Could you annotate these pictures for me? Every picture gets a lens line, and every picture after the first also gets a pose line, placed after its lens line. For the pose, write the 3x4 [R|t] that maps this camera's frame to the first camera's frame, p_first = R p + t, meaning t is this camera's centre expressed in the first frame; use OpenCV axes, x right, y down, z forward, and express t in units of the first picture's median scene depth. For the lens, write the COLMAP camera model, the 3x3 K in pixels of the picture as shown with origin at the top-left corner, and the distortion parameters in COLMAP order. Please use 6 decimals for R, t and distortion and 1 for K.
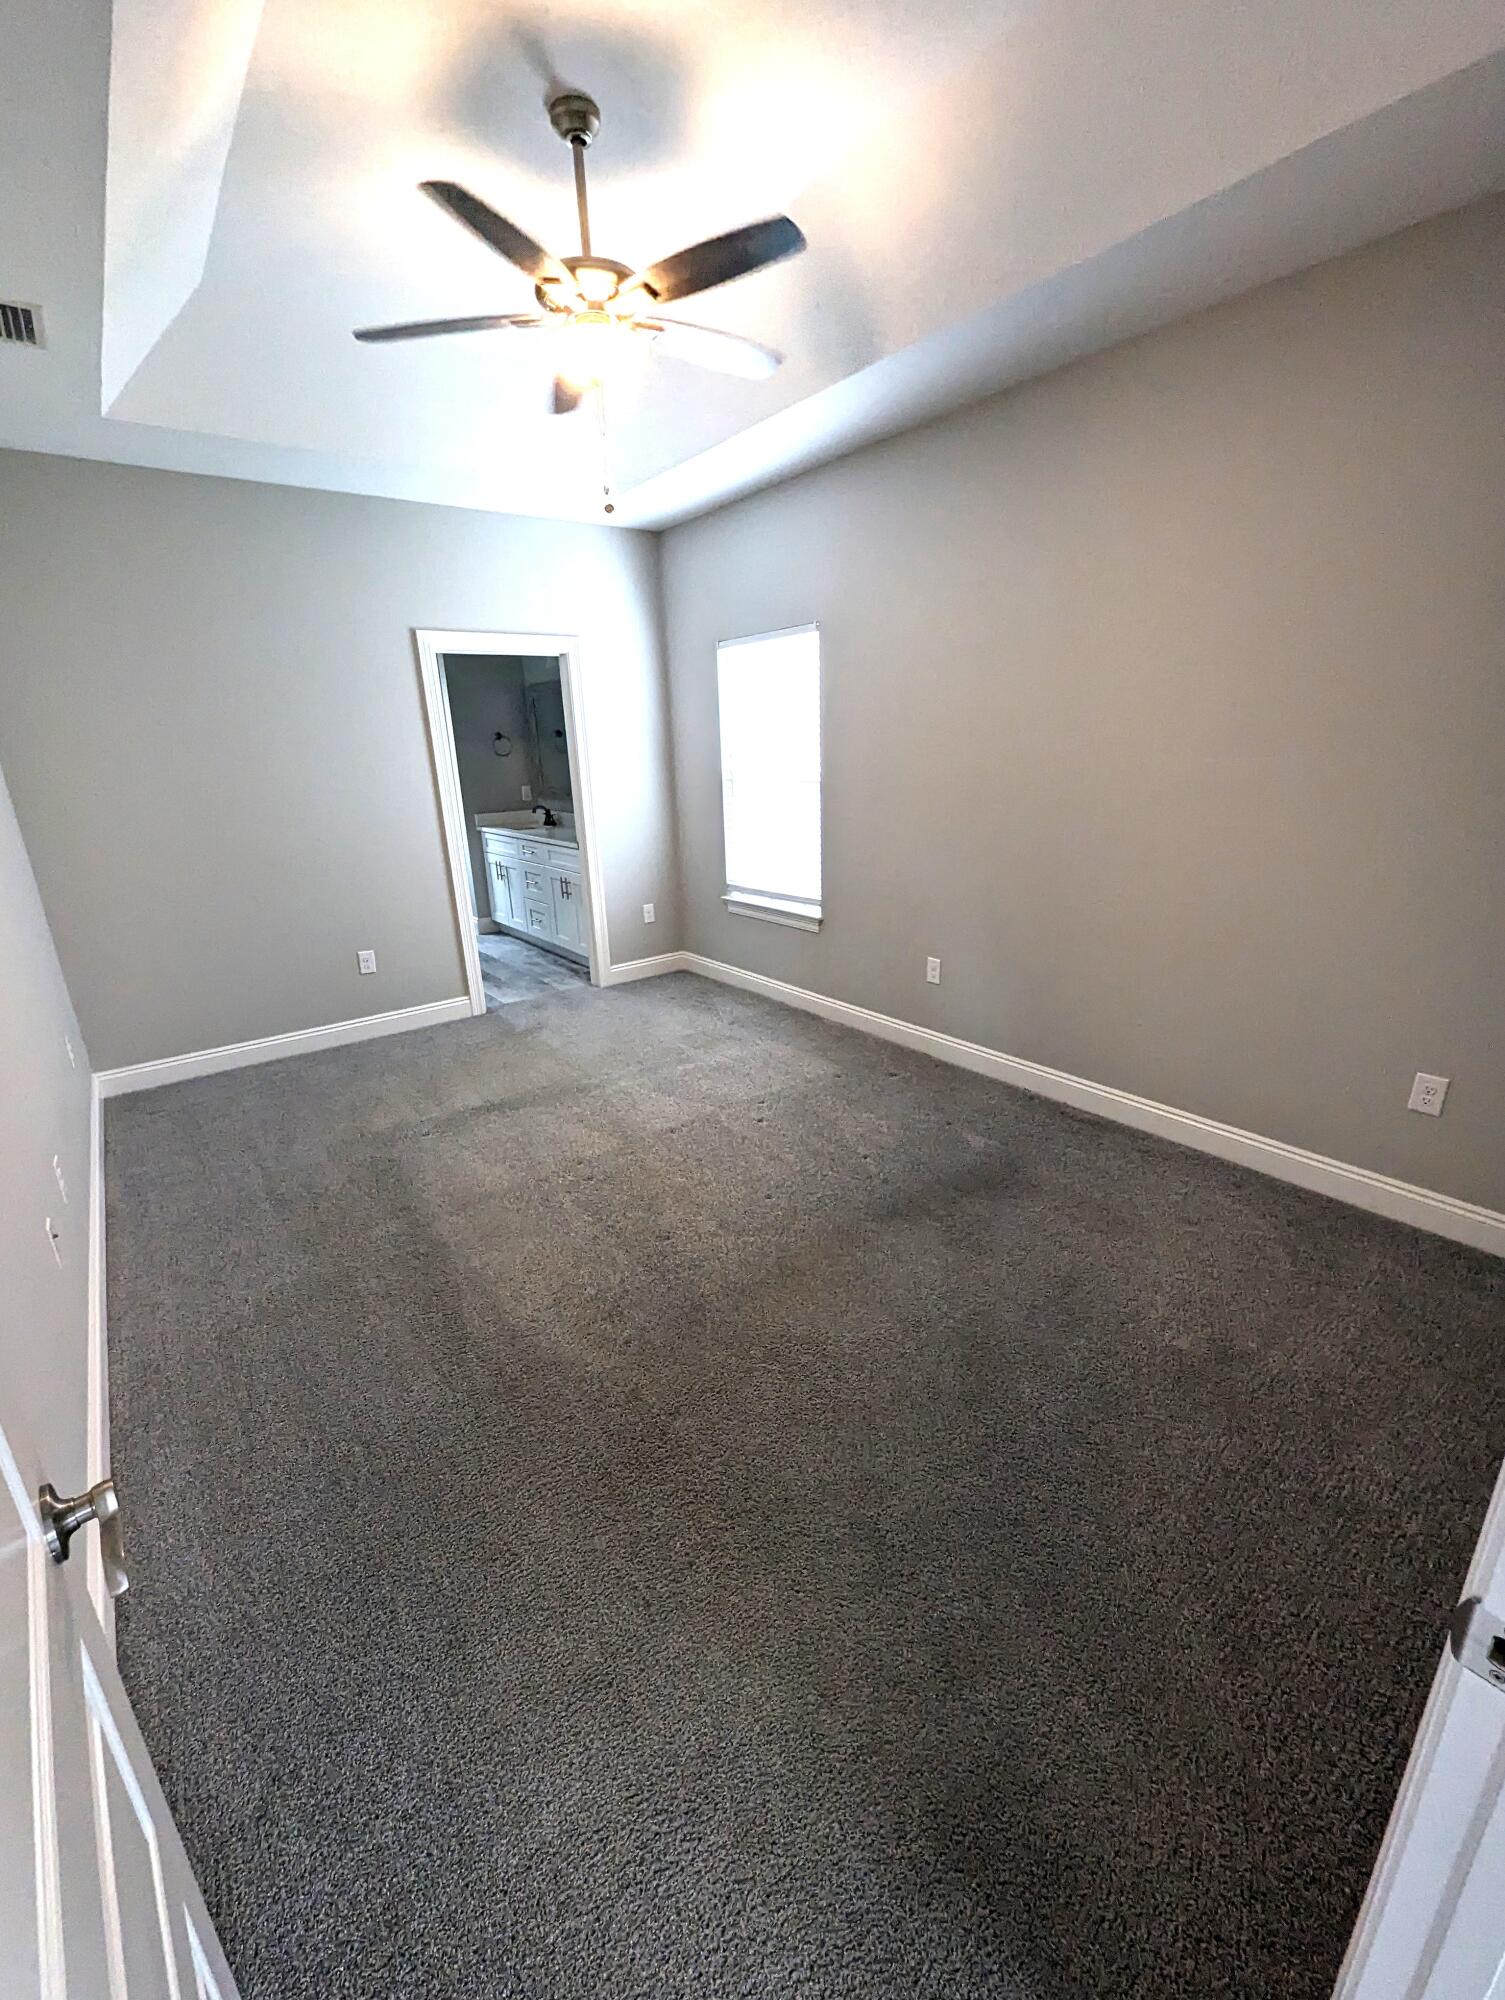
lens RADIAL K [[825.3, 0, 752.5], [0, 825.3, 1000.0], [0, 0, 1]] dist [-0.000548, 0.000006]
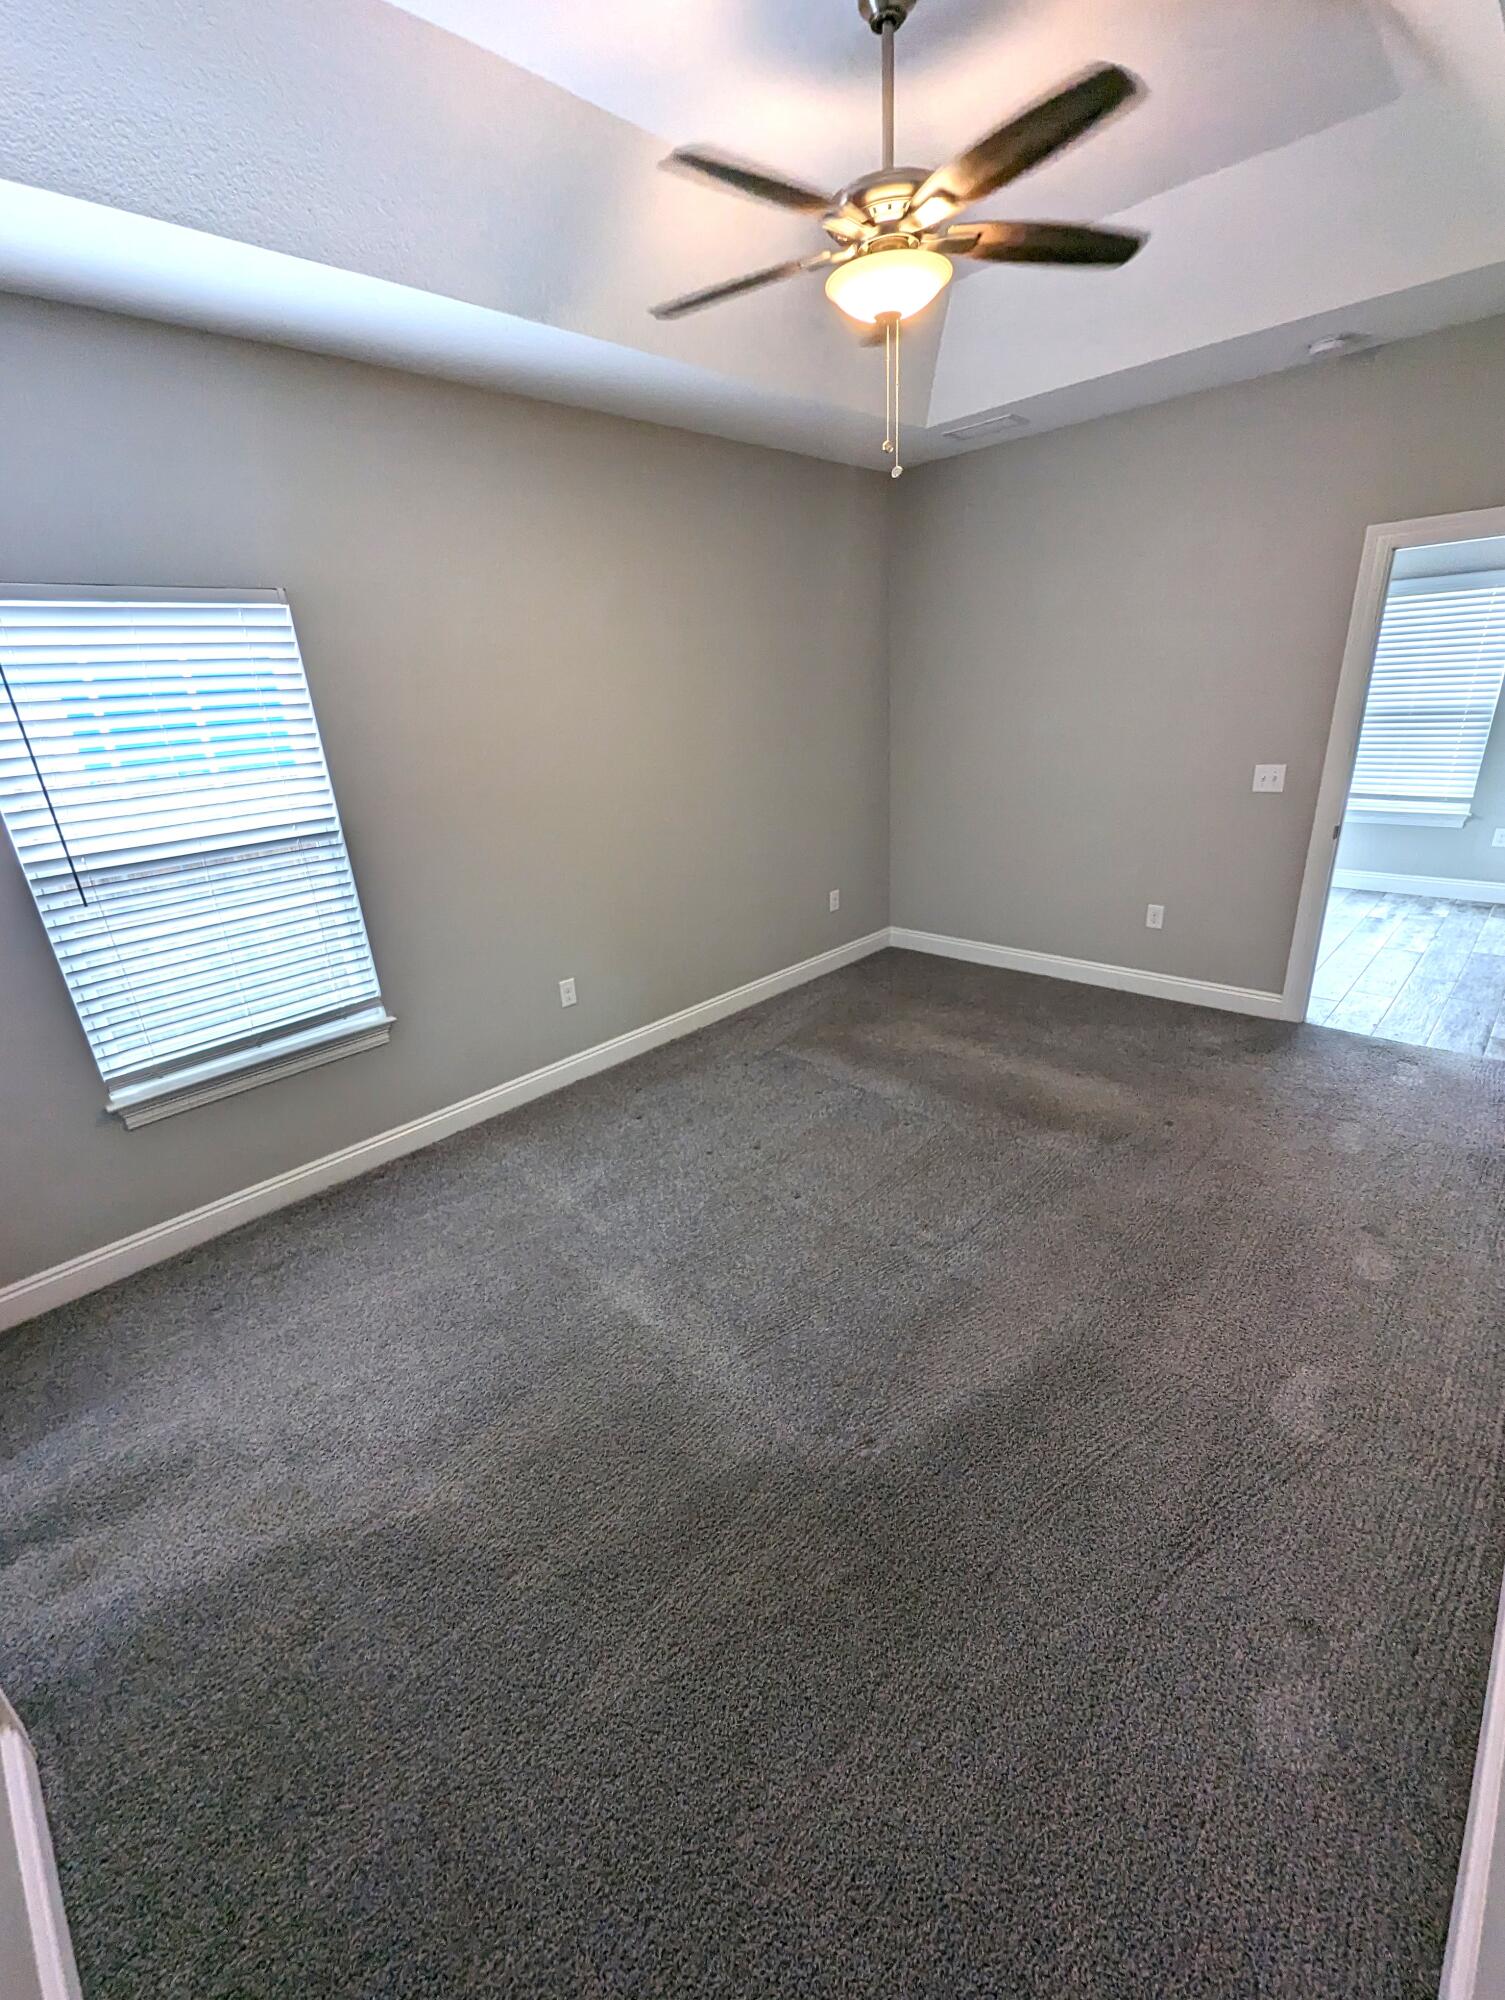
lens RADIAL K [[796.5, 0, 750.6], [0, 796.5, 1023.2], [0, 0, 1]] dist [-0.000565, -0.000022]
pose [[-0.189438, -0.302218, 0.934226, -0.663290], [0.370626, 0.859062, 0.353057, -0.239957], [-0.909258, 0.413131, -0.050730, 0.809393]]
